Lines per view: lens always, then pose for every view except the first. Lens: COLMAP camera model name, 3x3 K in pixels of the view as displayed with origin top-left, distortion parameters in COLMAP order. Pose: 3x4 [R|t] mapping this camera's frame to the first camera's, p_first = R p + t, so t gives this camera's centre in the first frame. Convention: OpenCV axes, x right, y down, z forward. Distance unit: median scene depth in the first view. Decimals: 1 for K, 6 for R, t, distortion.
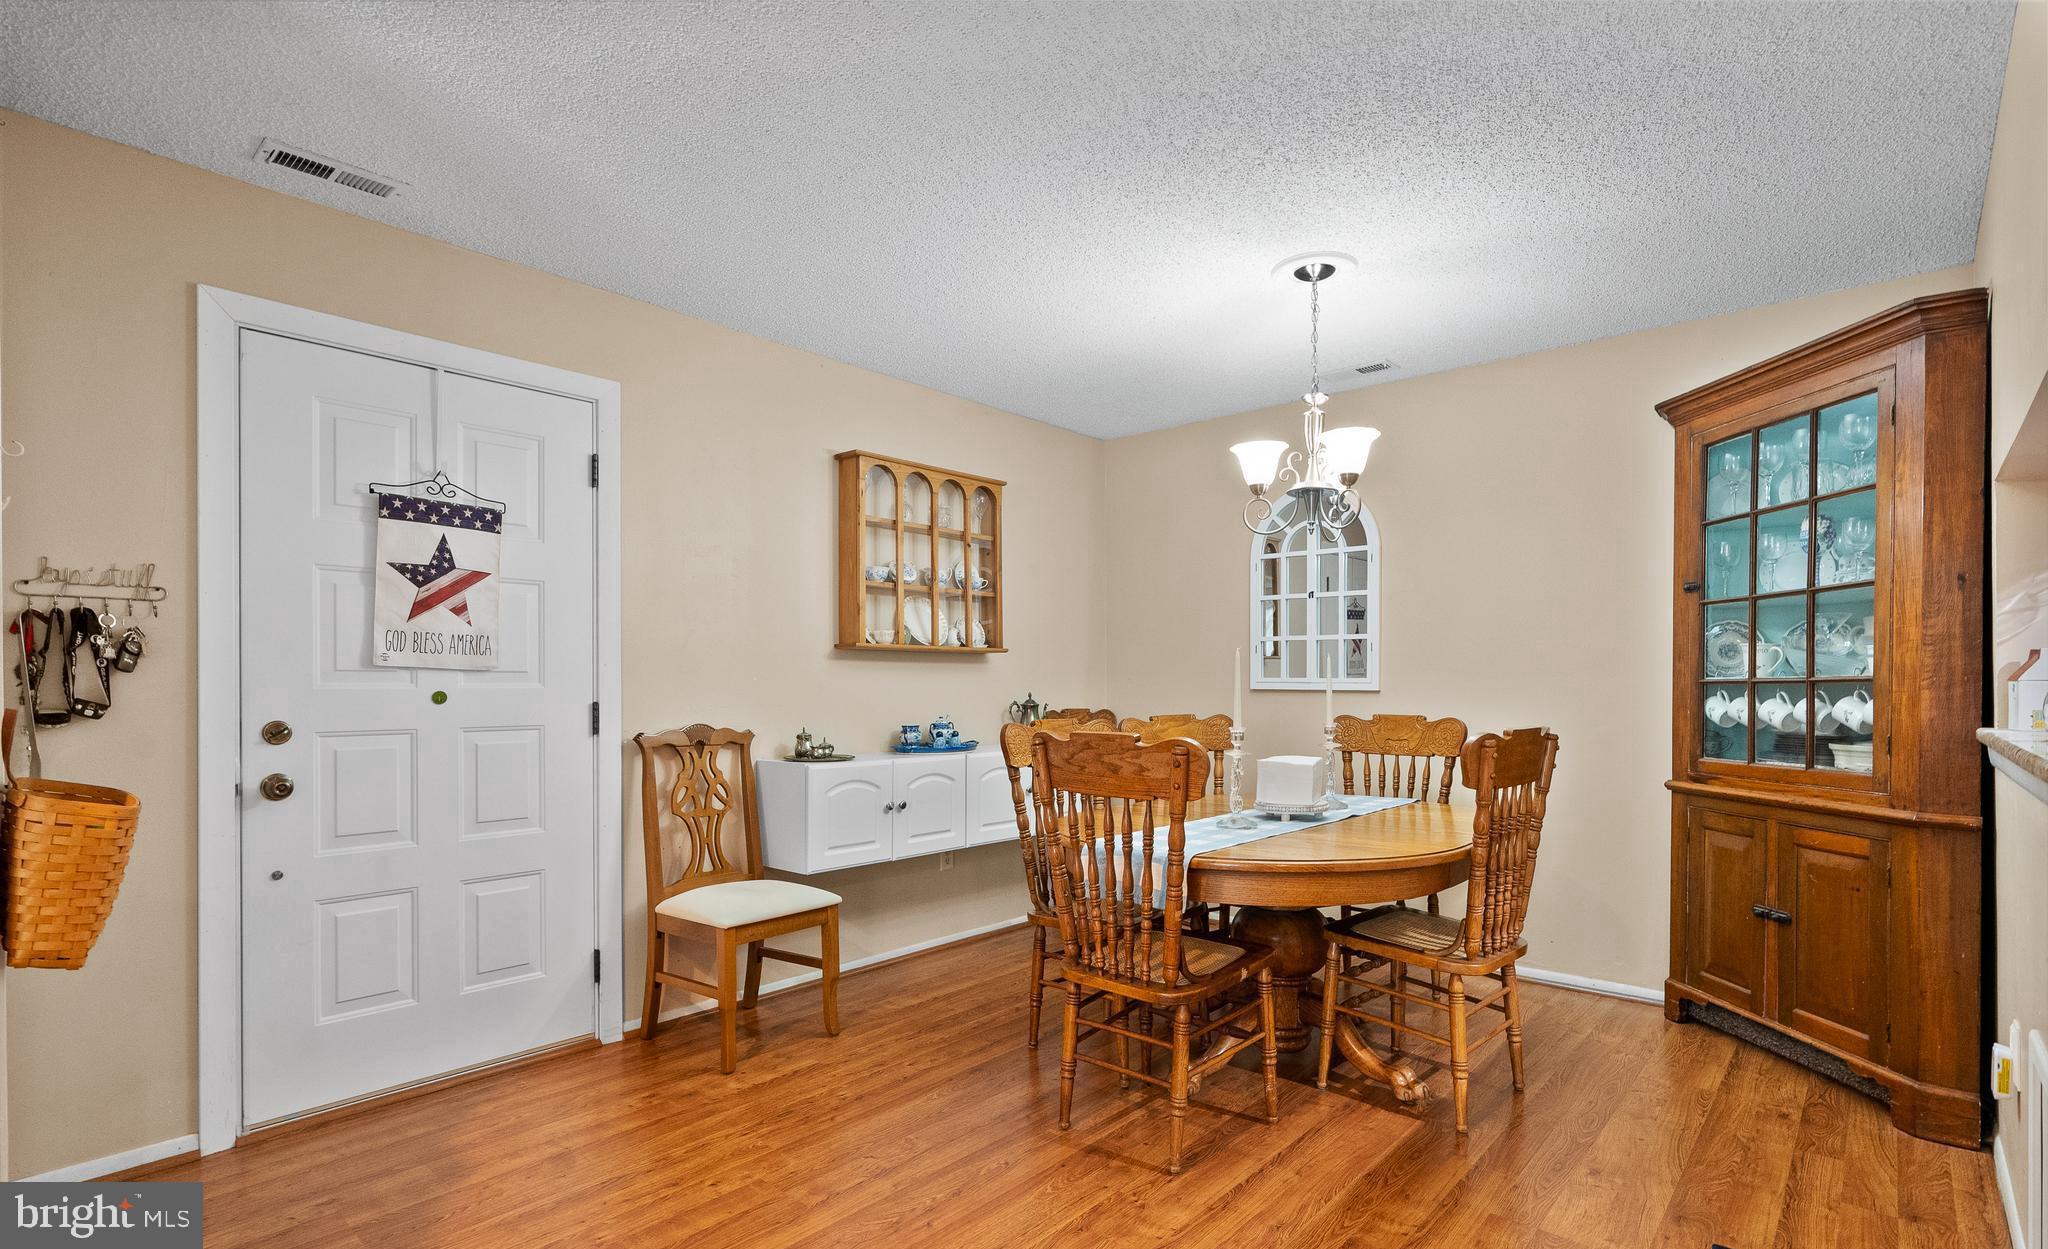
lens RADIAL K [[1009.0, 0, 1022.2], [0, 1009.0, 685.8], [0, 0, 1]] dist [-0.001808, 0.000027]
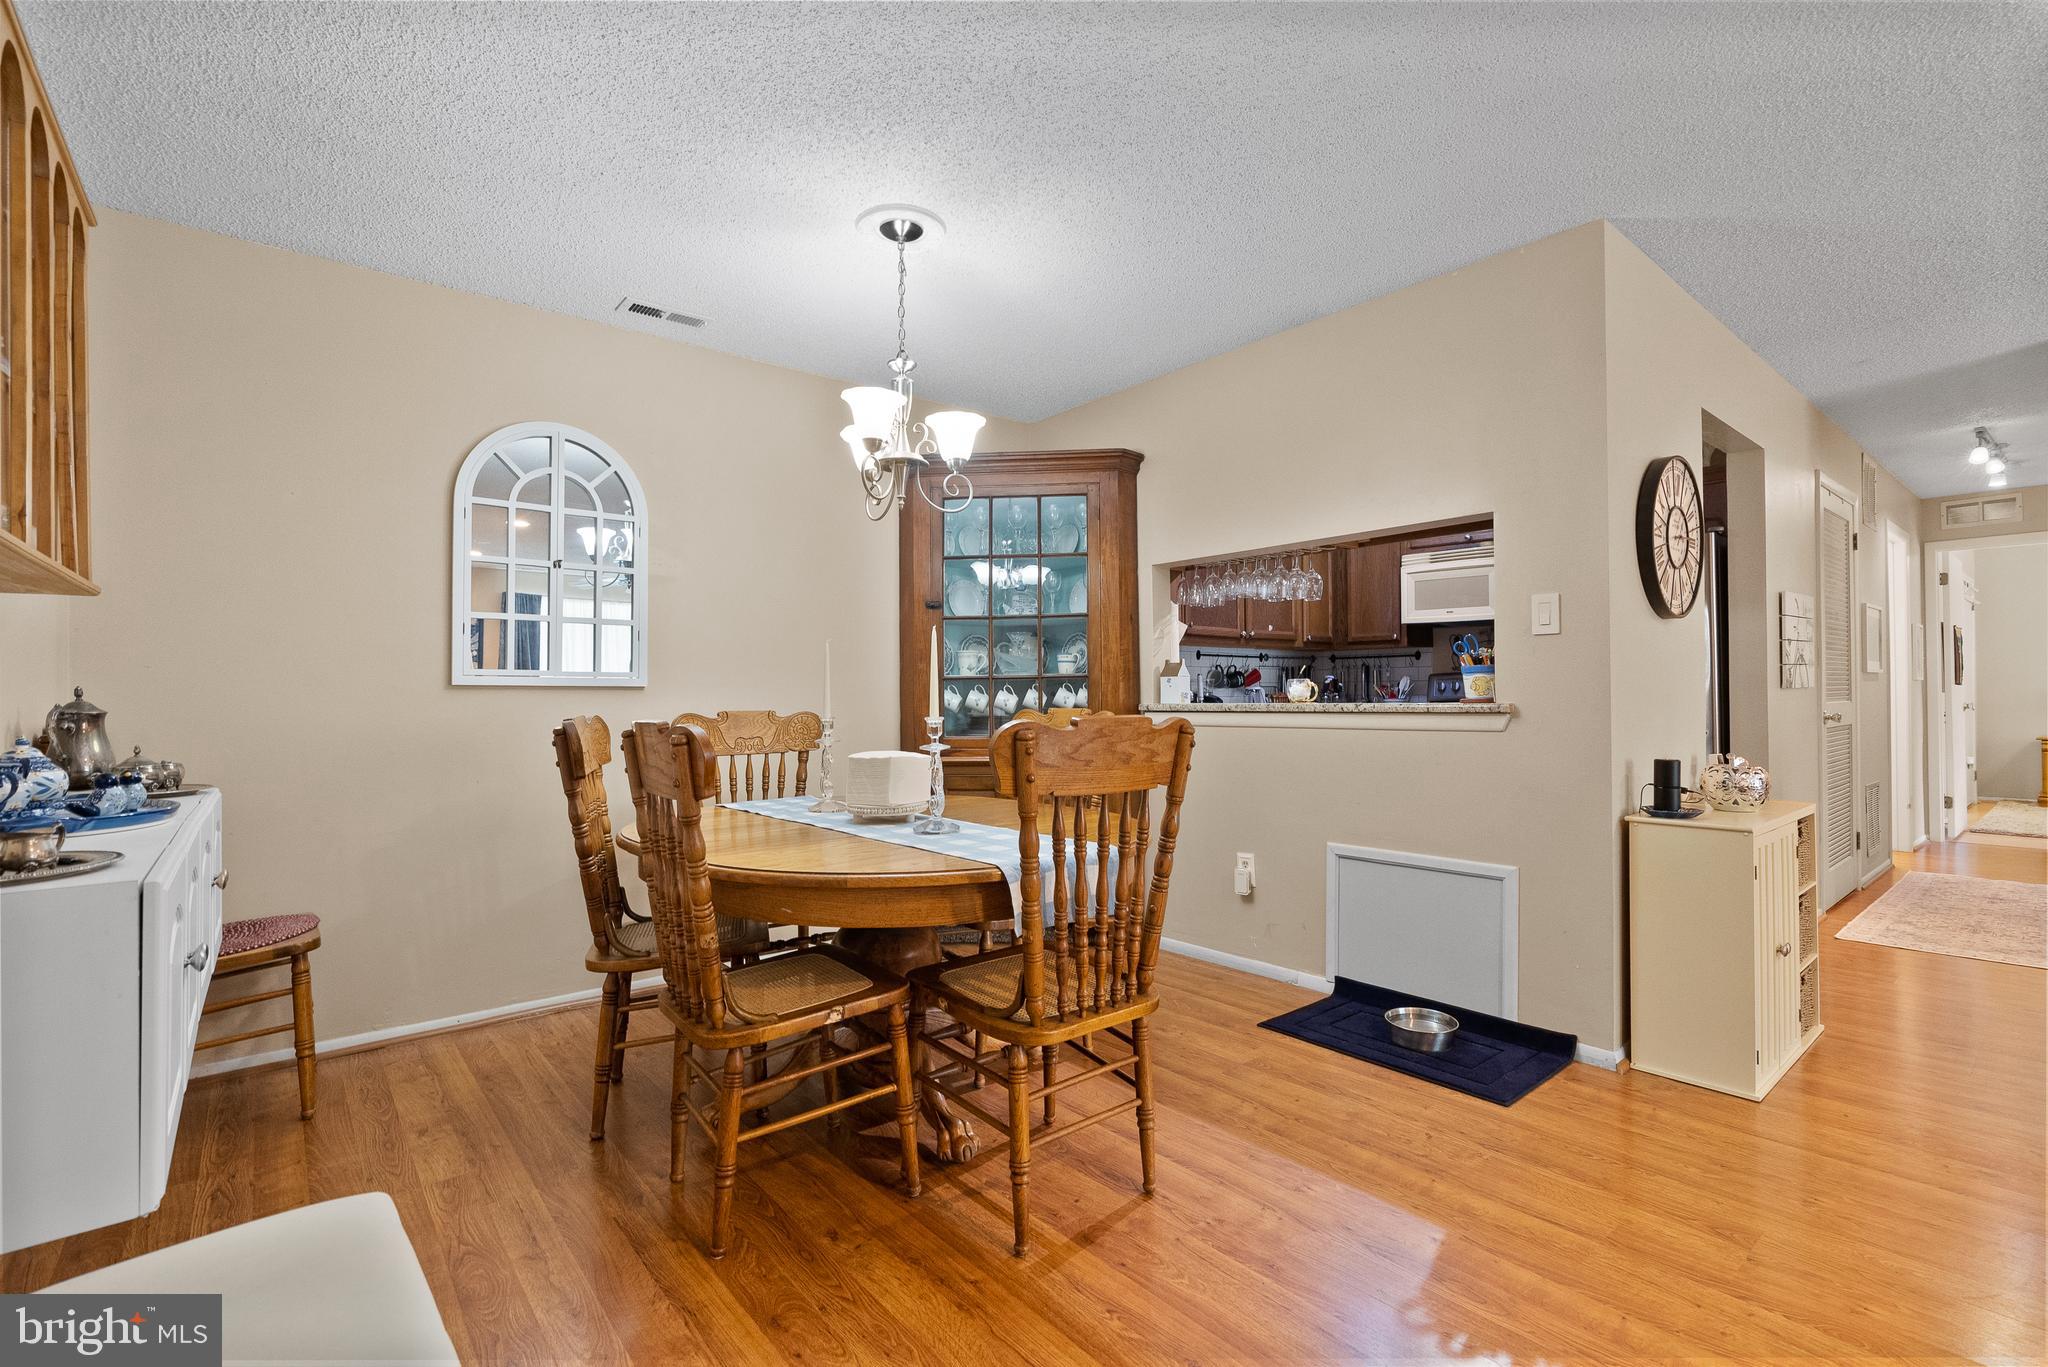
lens RADIAL K [[949.8, 0, 1057.2], [0, 949.8, 680.9], [0, 0, 1]] dist [0.001305, 0.001351]
pose [[0.116670, 0.015079, 0.993056, -0.463907], [0.009664, 0.999820, -0.016317, 0.018898], [-0.993124, 0.011501, 0.116504, 0.622217]]
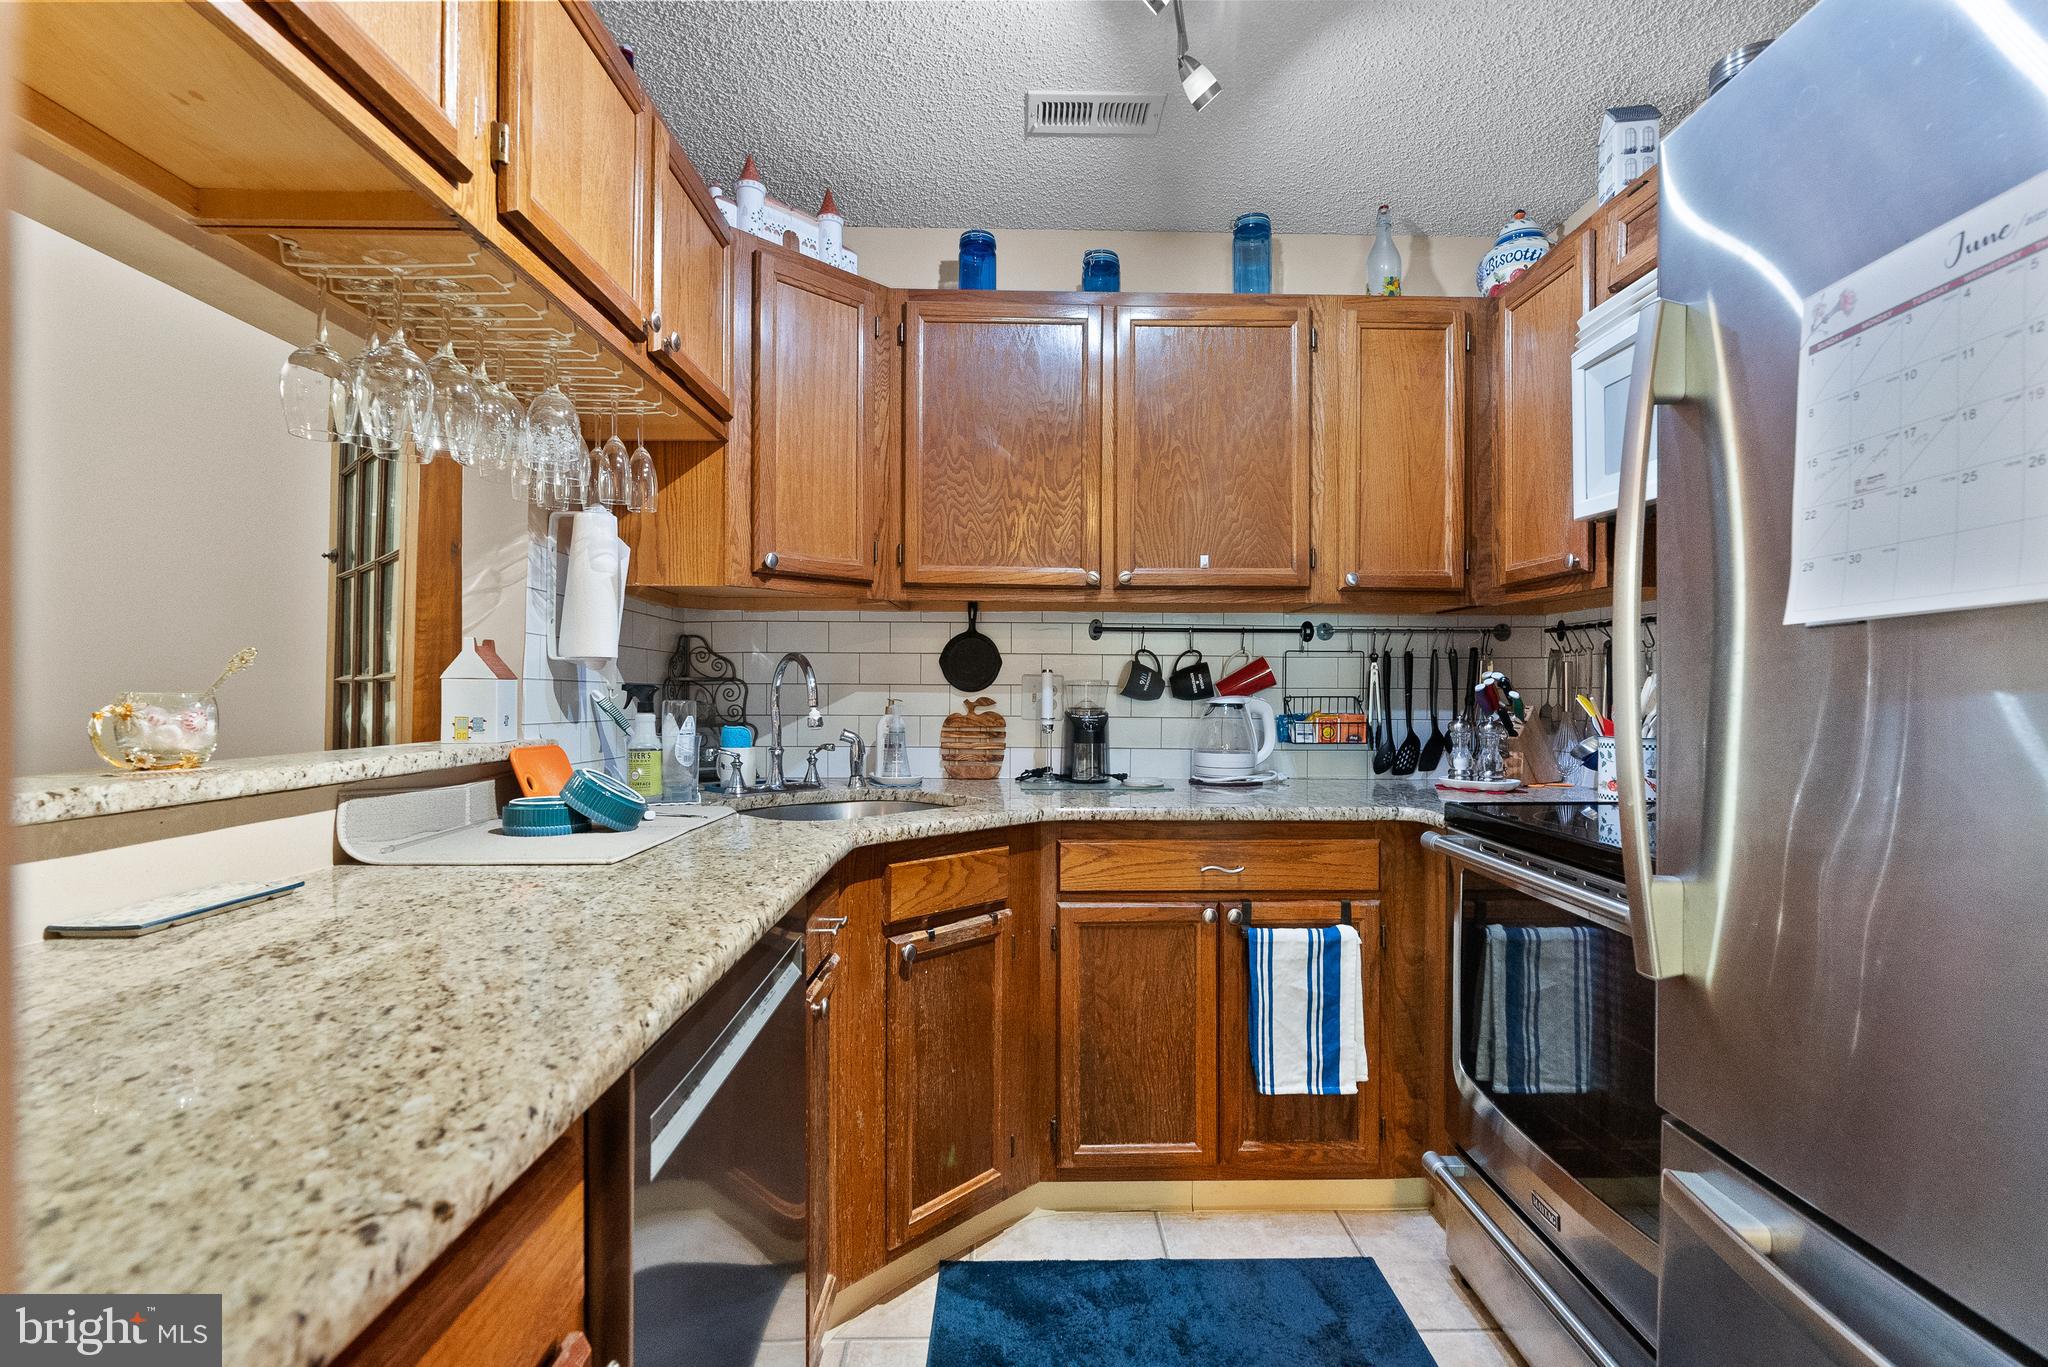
lens RADIAL K [[949.8, 0, 1057.2], [0, 949.8, 680.9], [0, 0, 1]] dist [0.001305, 0.001351]
pose [[0.725972, 0.008138, 0.687676, 0.520782], [-0.004193, 0.999964, -0.007407, -0.000614], [-0.687711, 0.002493, 0.725980, 0.099571]]
